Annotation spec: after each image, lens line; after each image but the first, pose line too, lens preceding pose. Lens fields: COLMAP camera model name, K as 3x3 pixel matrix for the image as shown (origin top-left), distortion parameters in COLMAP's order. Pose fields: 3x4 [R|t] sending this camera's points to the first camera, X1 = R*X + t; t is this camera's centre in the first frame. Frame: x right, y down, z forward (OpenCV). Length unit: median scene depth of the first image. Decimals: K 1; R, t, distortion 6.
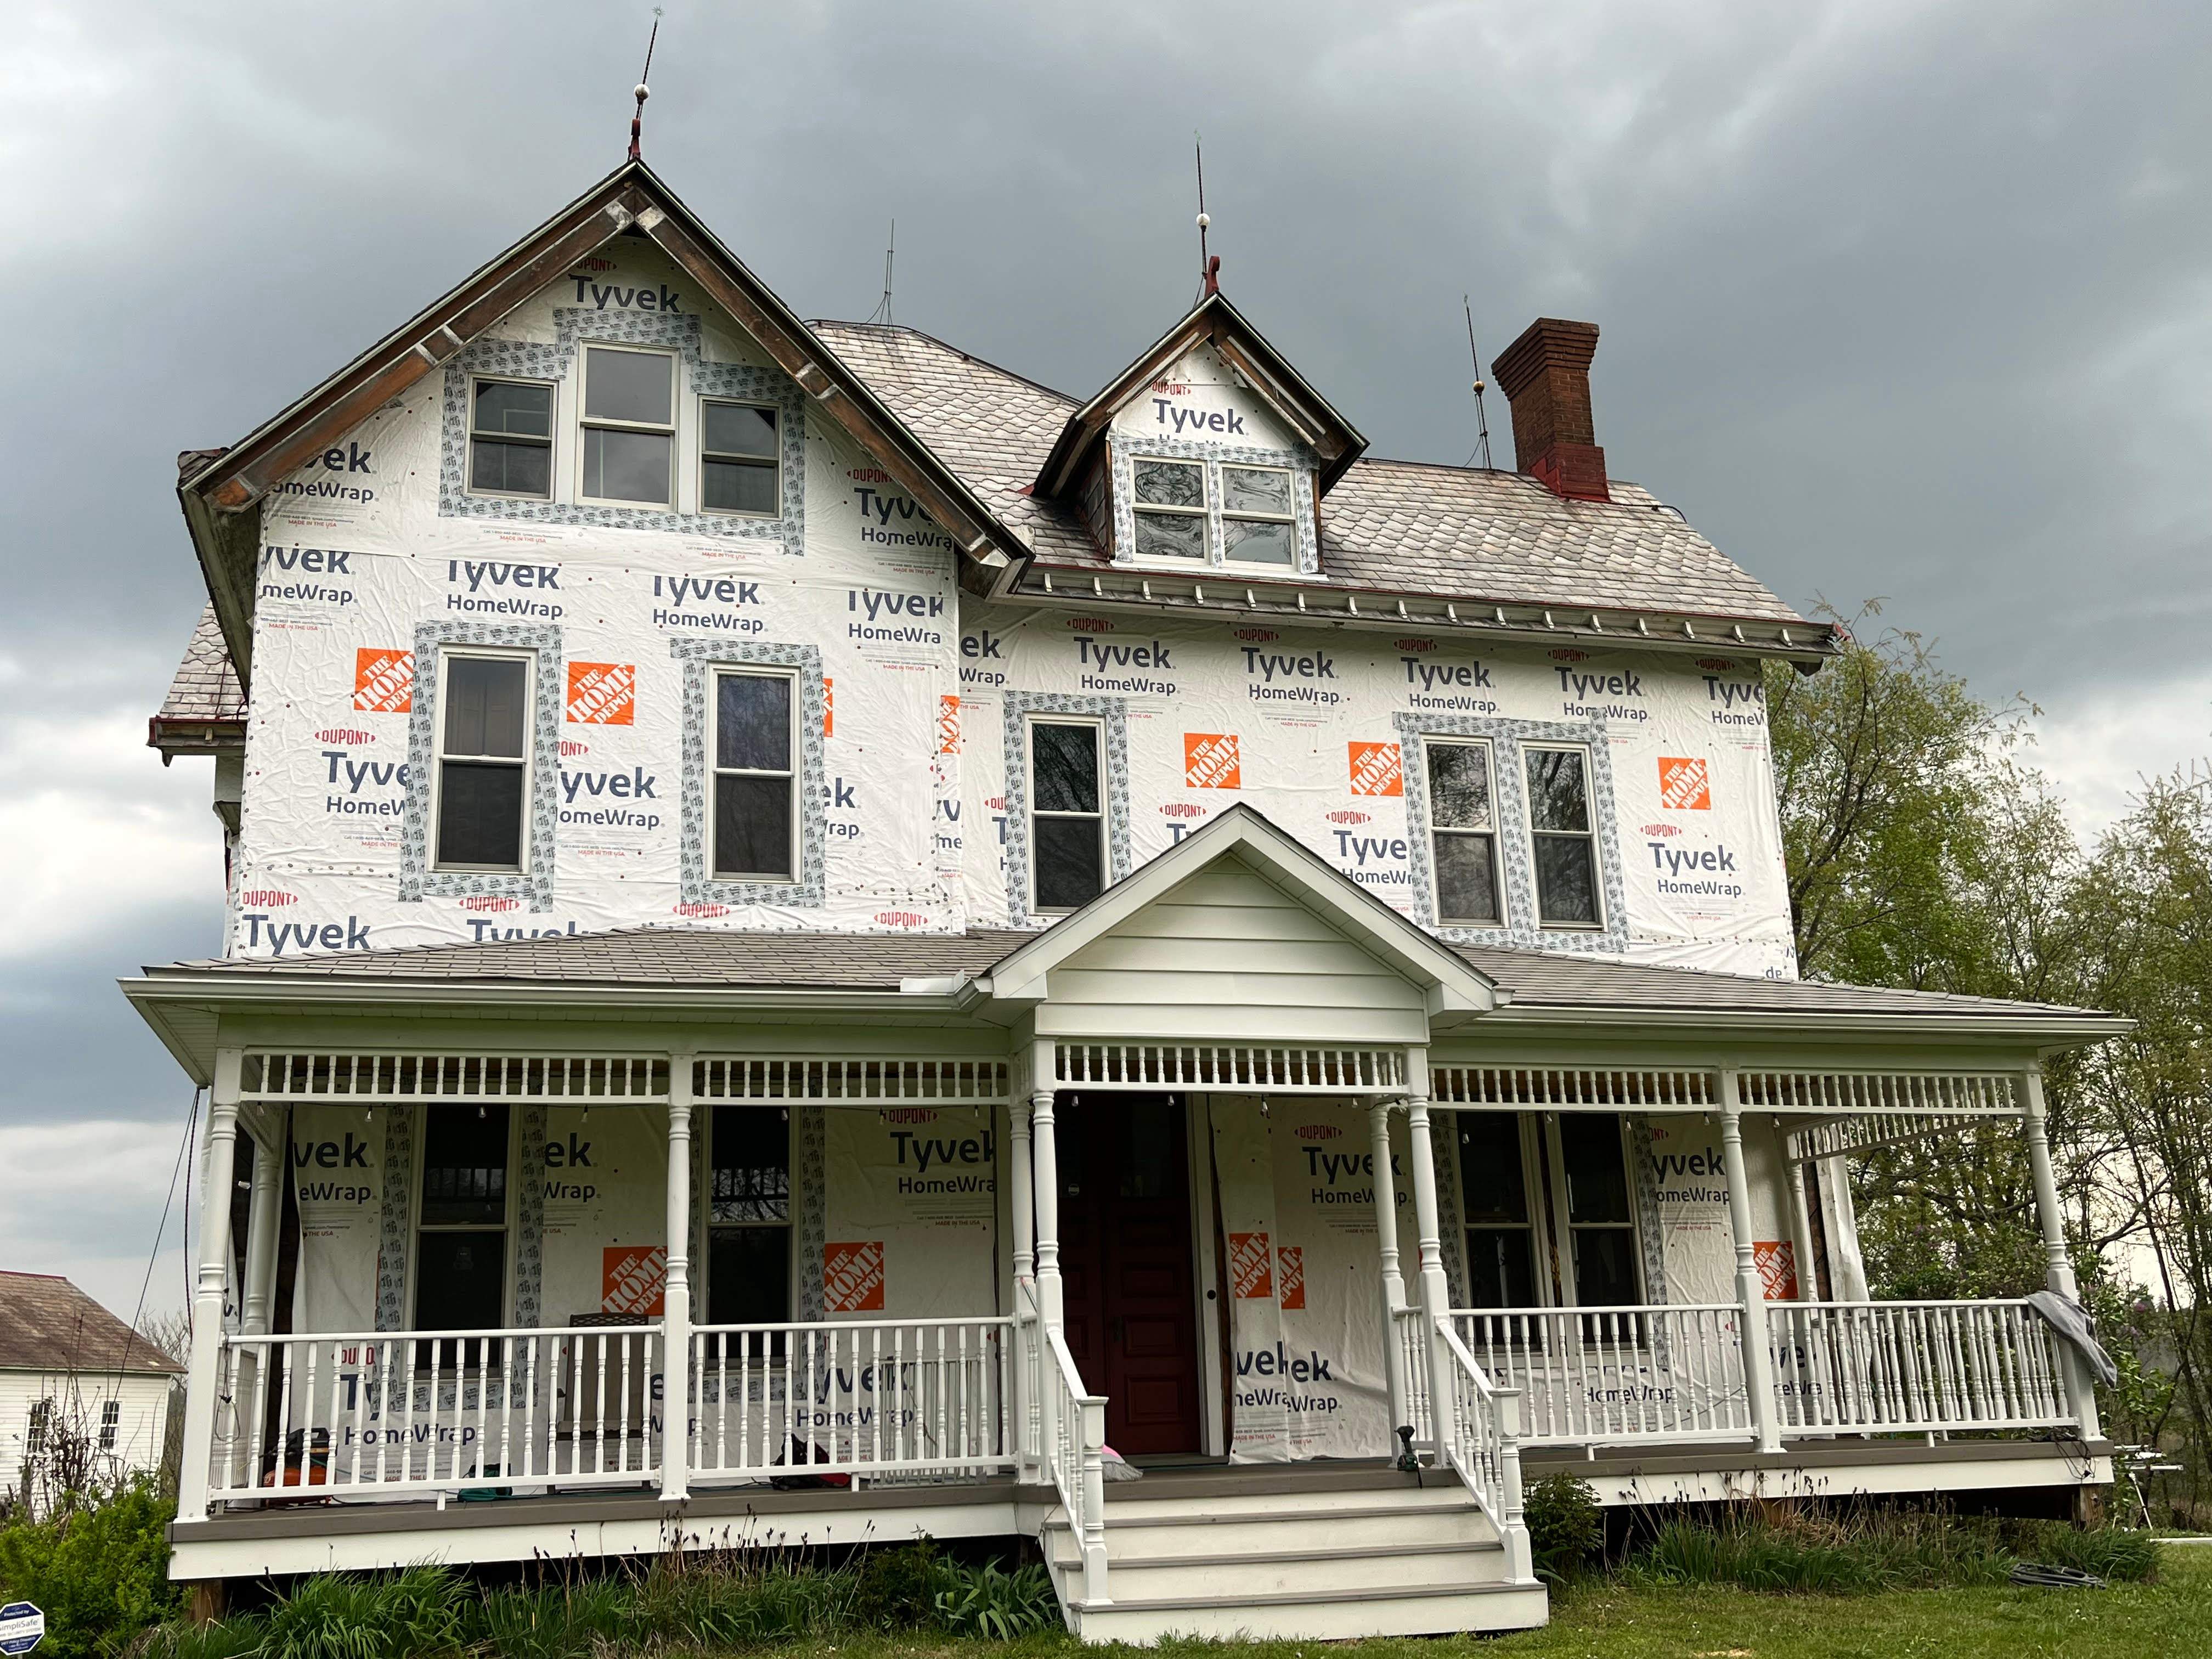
lens RADIAL K [[2094.1, 0, 1097.1], [0, 2094.1, 867.1], [0, 0, 1]] dist [-0.006773, 0.000000]
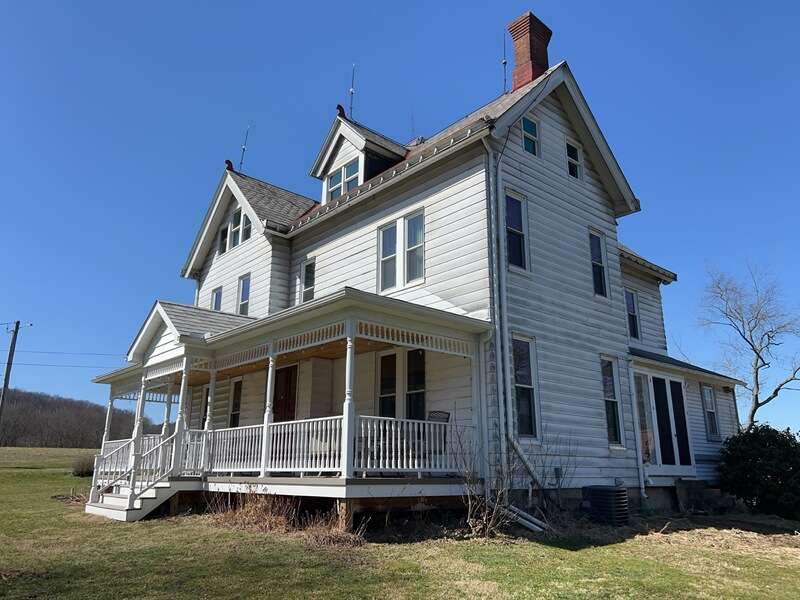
lens RADIAL K [[609.4, 0, 402.3], [0, 609.4, 295.4], [0, 0, 1]] dist [0.003720, -0.010256]
pose [[0.434501, -0.209688, -0.875923, 1.075132], [0.230593, 0.966007, -0.116867, 0.161615], [0.870653, -0.151203, 0.468083, 0.730338]]
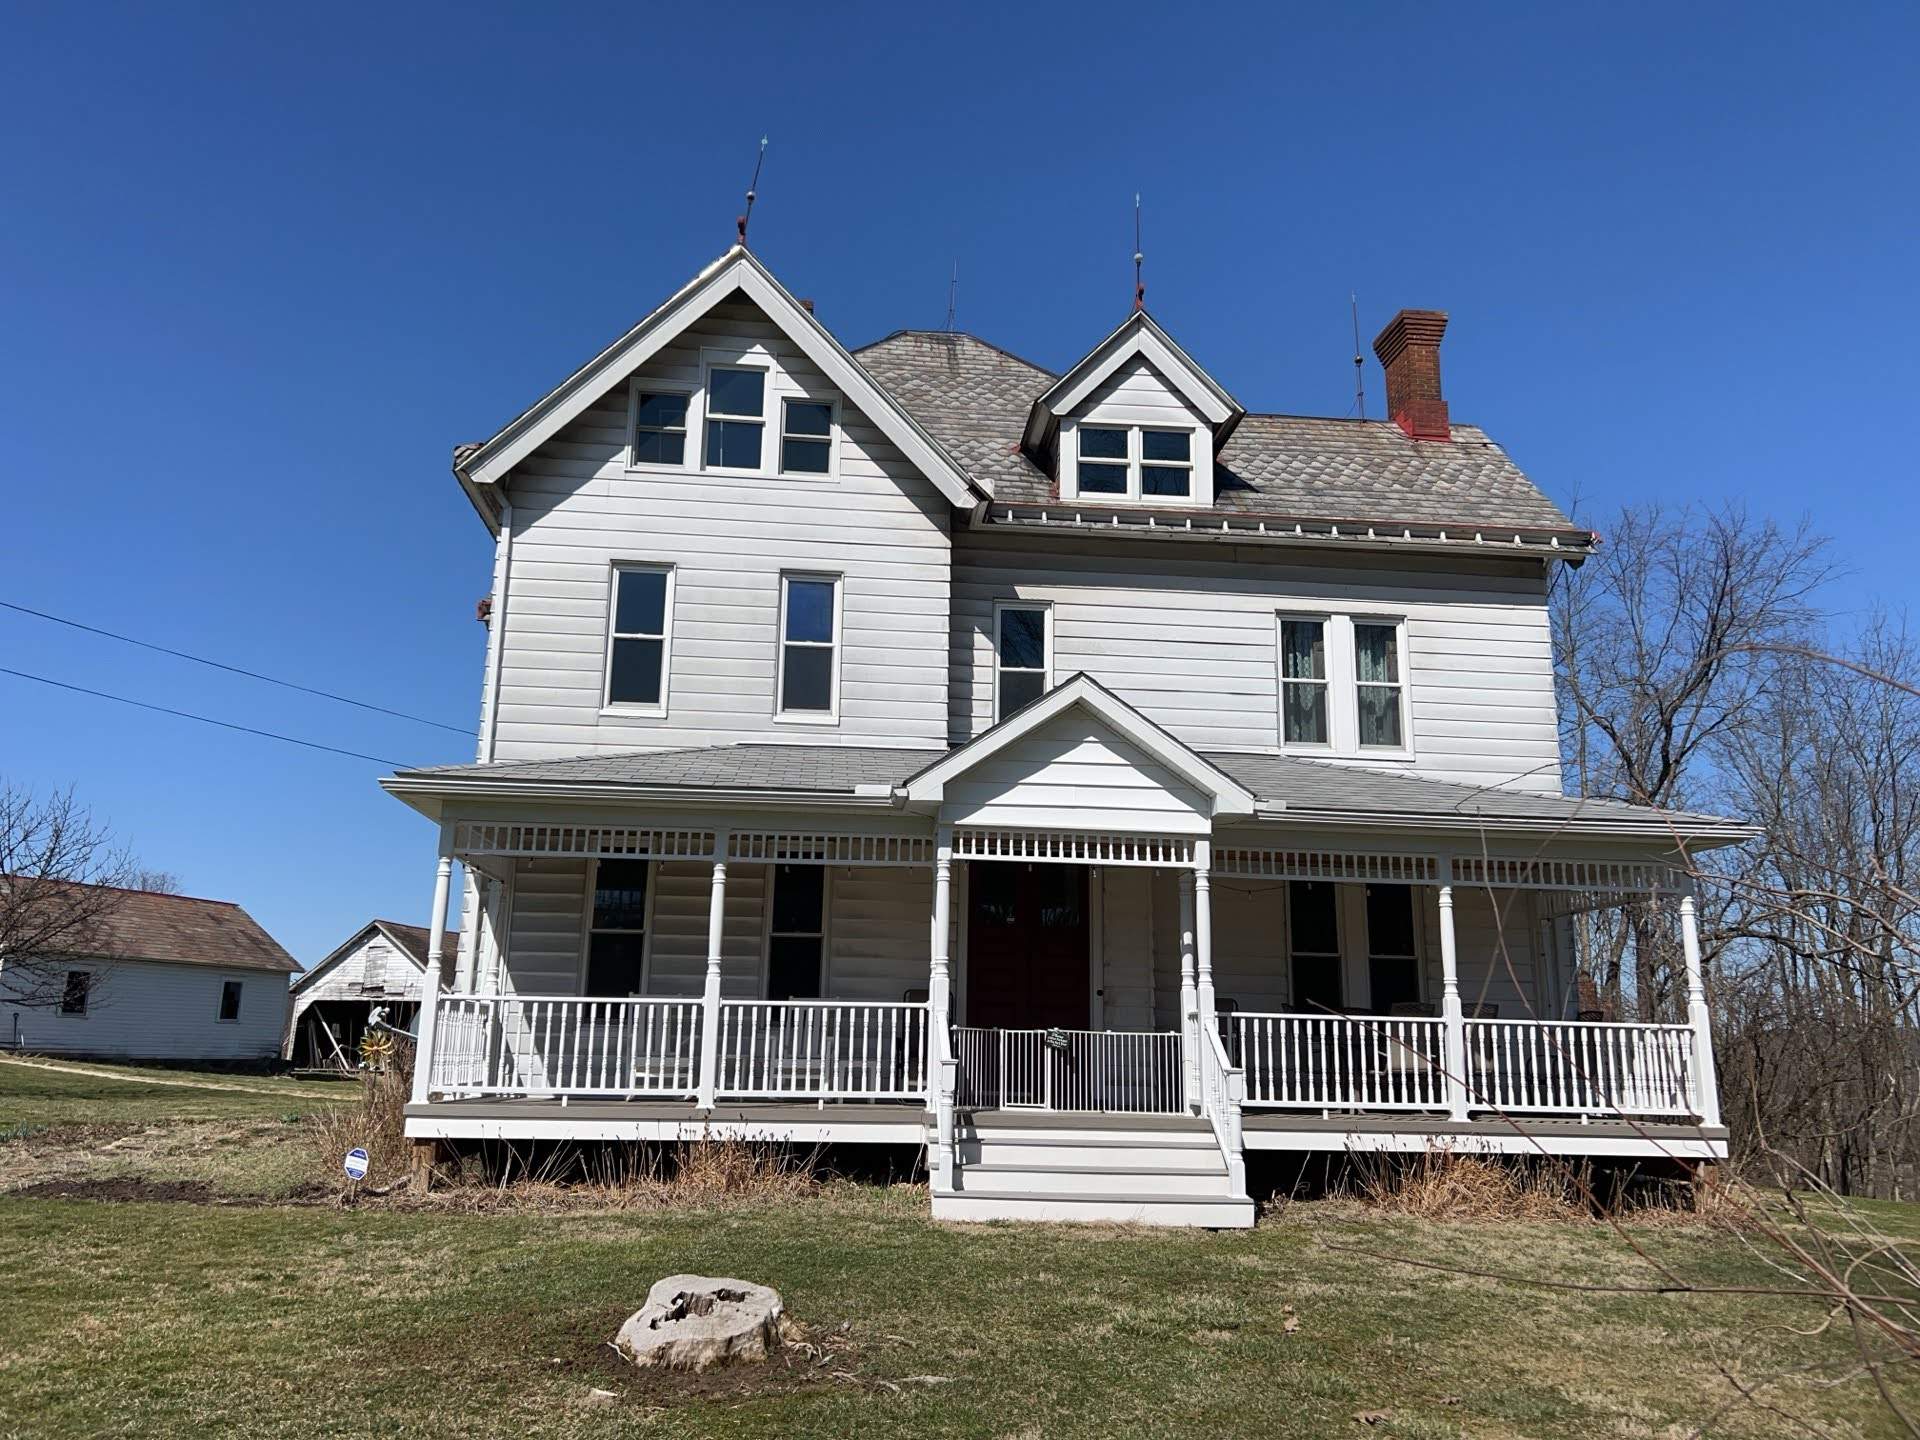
lens RADIAL K [[1462.5, 0, 948.4], [0, 1462.5, 717.3], [0, 0, 1]] dist [0.003720, -0.010256]
pose [[0.982727, 0.012430, -0.184646, 0.141807], [-0.006696, 0.999477, 0.031643, -0.026159], [0.184942, -0.029860, 0.982296, -0.045641]]
